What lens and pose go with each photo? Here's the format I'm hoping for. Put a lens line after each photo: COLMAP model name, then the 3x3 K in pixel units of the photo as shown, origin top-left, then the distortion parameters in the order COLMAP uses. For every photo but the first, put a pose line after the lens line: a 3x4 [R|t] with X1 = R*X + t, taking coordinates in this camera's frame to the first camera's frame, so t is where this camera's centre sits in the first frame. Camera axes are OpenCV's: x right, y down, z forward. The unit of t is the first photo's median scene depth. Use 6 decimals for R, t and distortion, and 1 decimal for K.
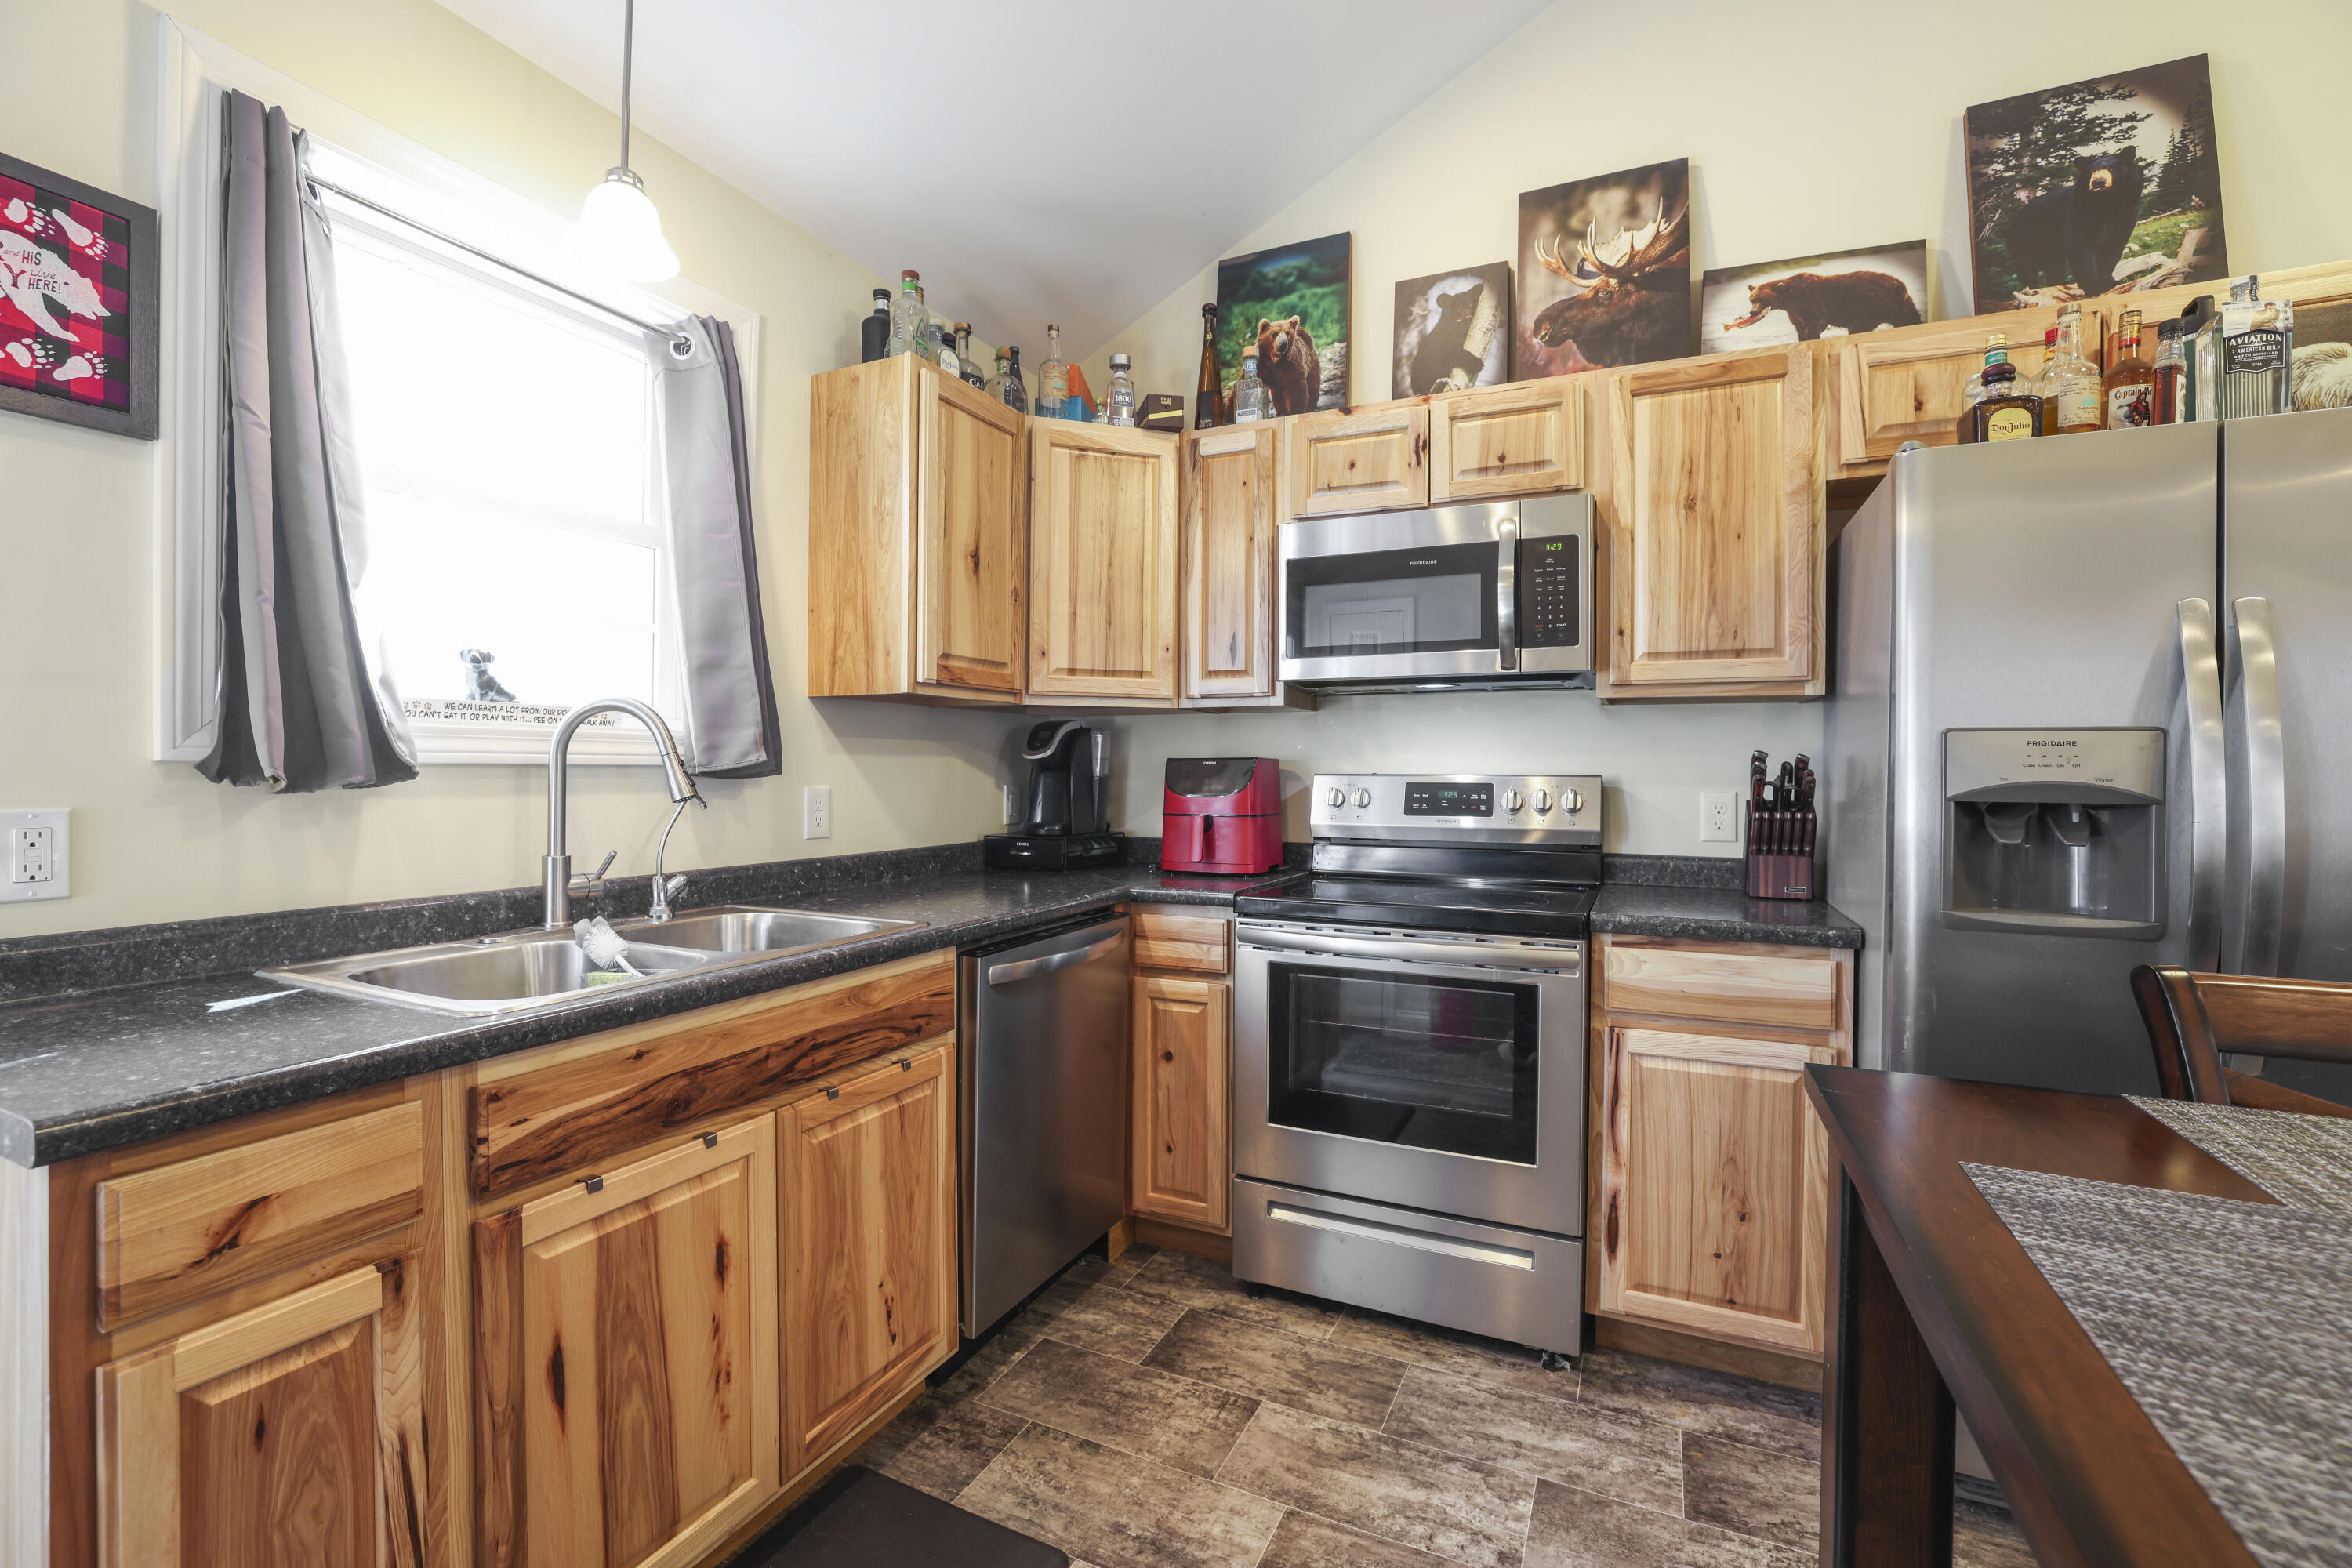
lens RADIAL K [[1011.7, 0, 1173.4], [0, 1011.7, 769.6], [0, 0, 1]] dist [-0.043952, 0.013443]
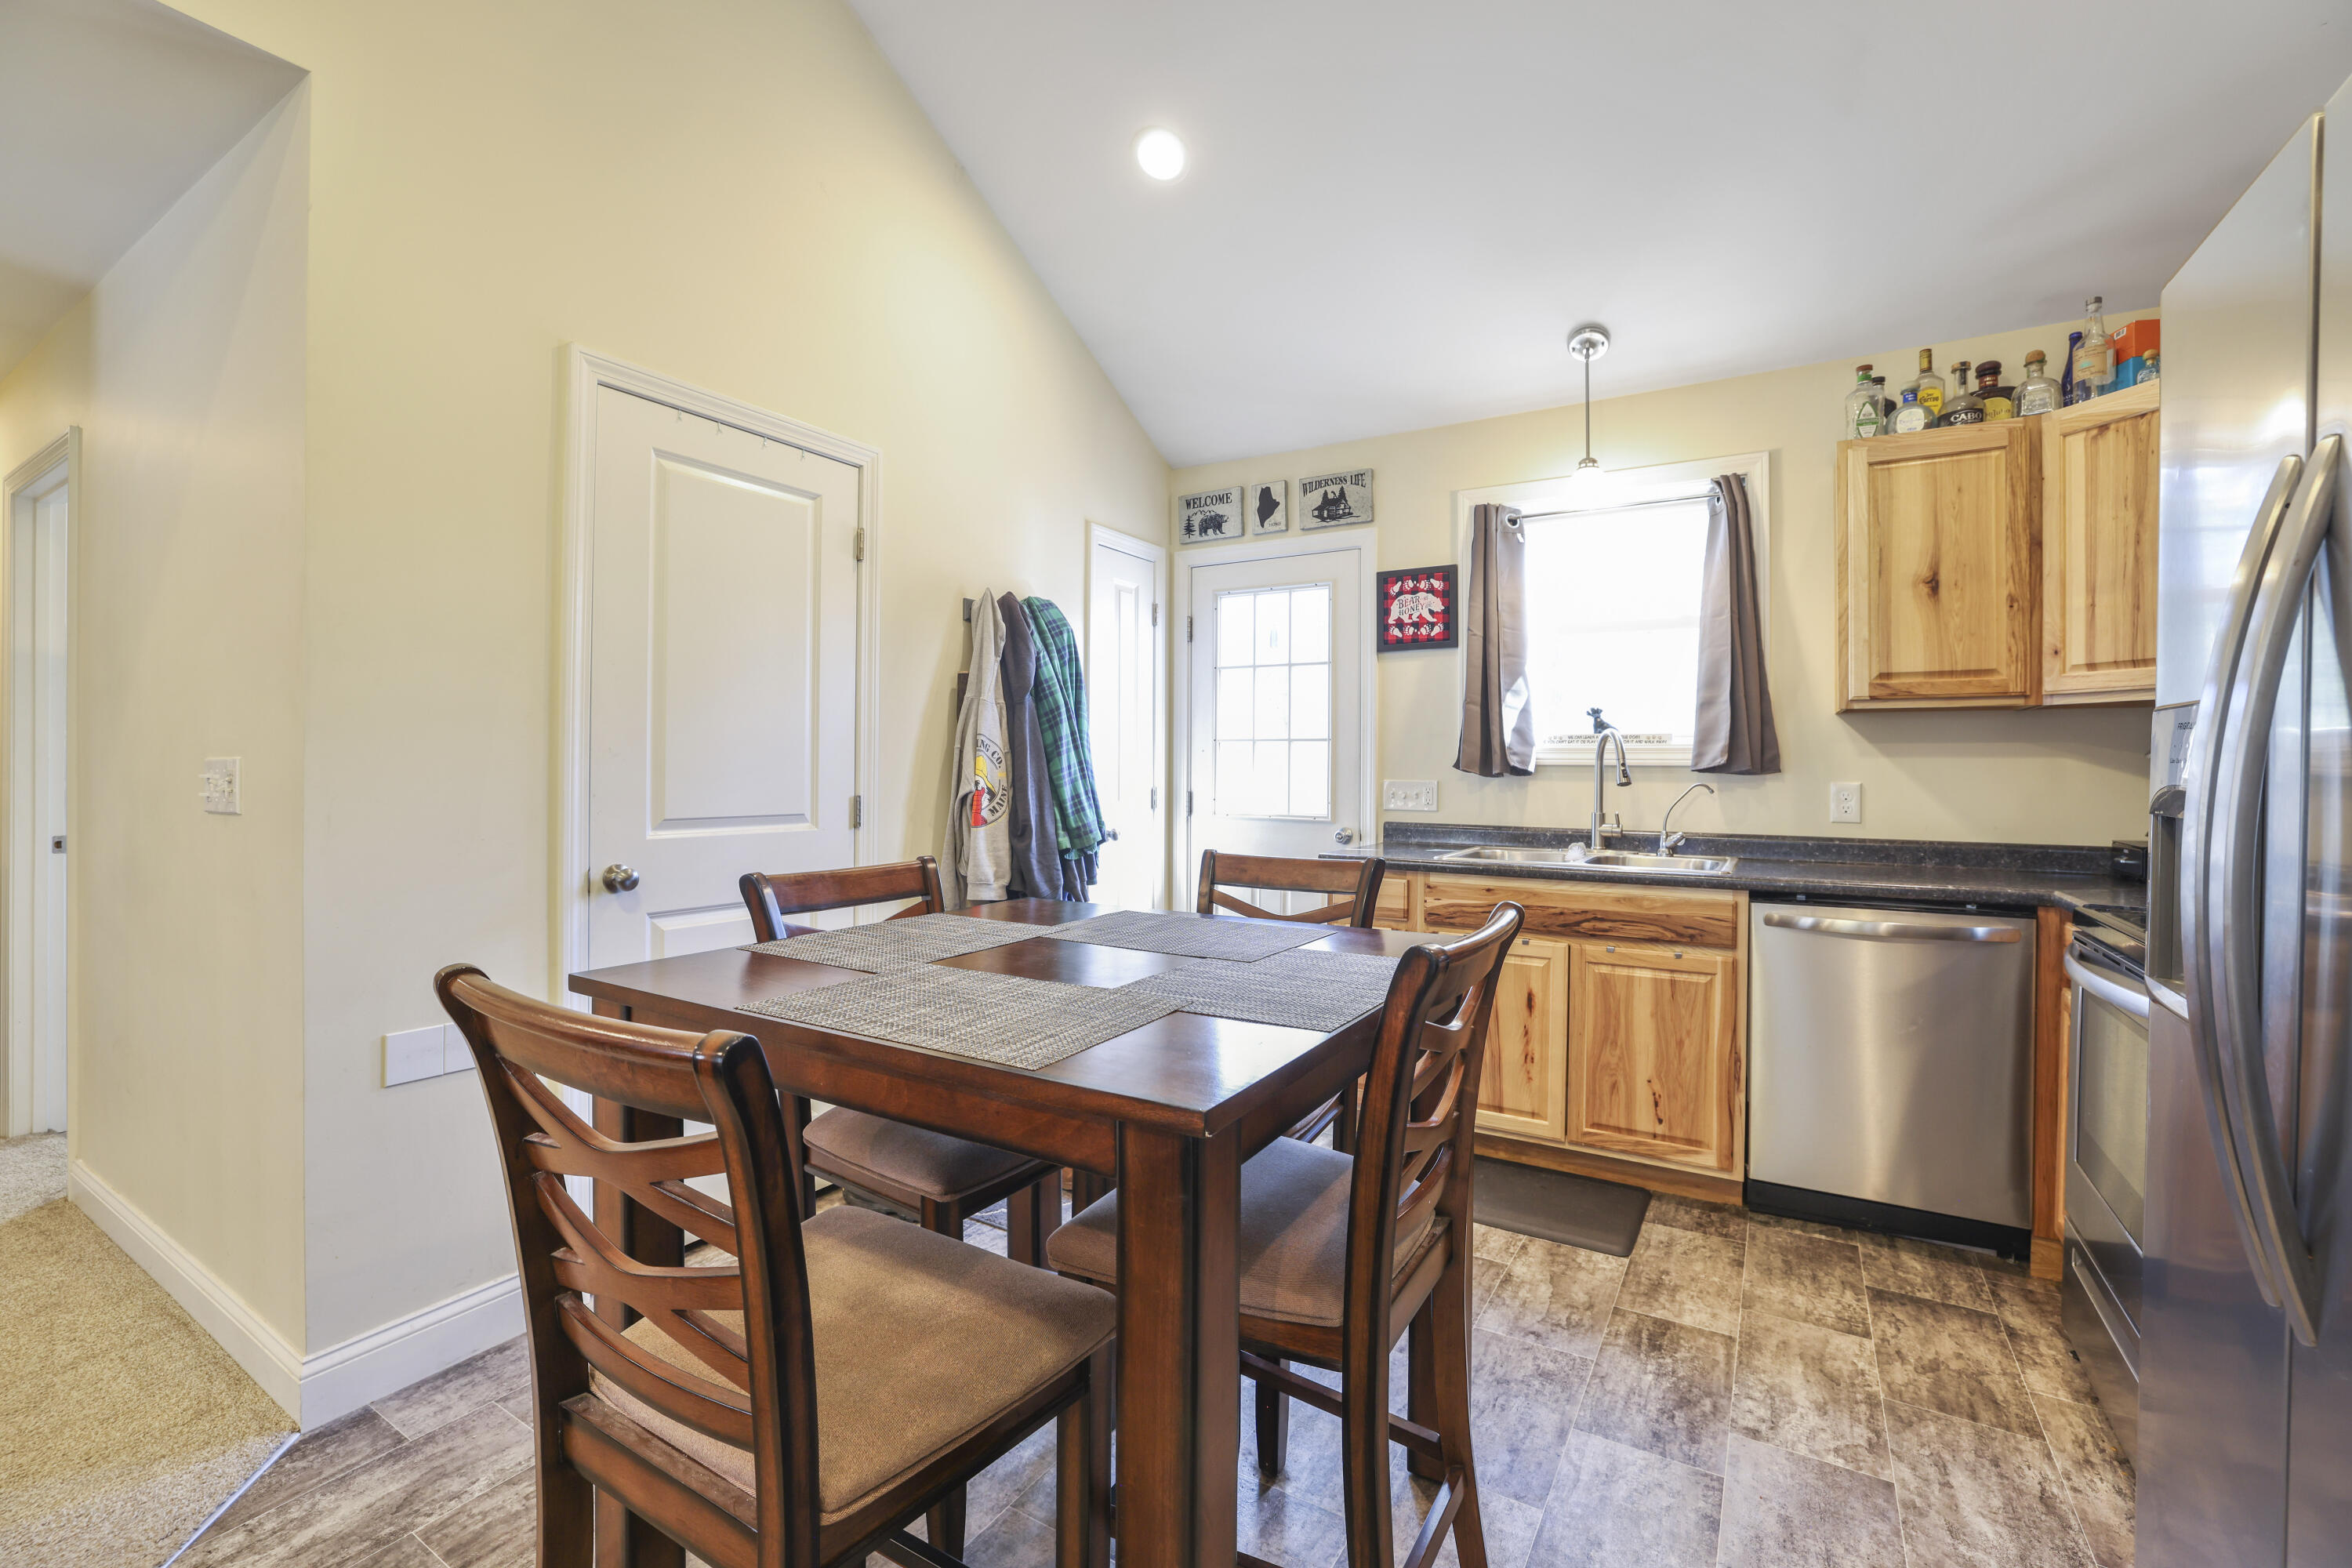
lens RADIAL K [[1011.7, 0, 1168.7], [0, 1011.7, 764.7], [0, 0, 1]] dist [-0.043952, 0.013443]
pose [[-0.102492, -0.002779, -0.994730, 1.103738], [-0.006033, 0.999979, -0.002172, 0.002111], [0.994716, 0.005779, -0.102506, 0.290693]]
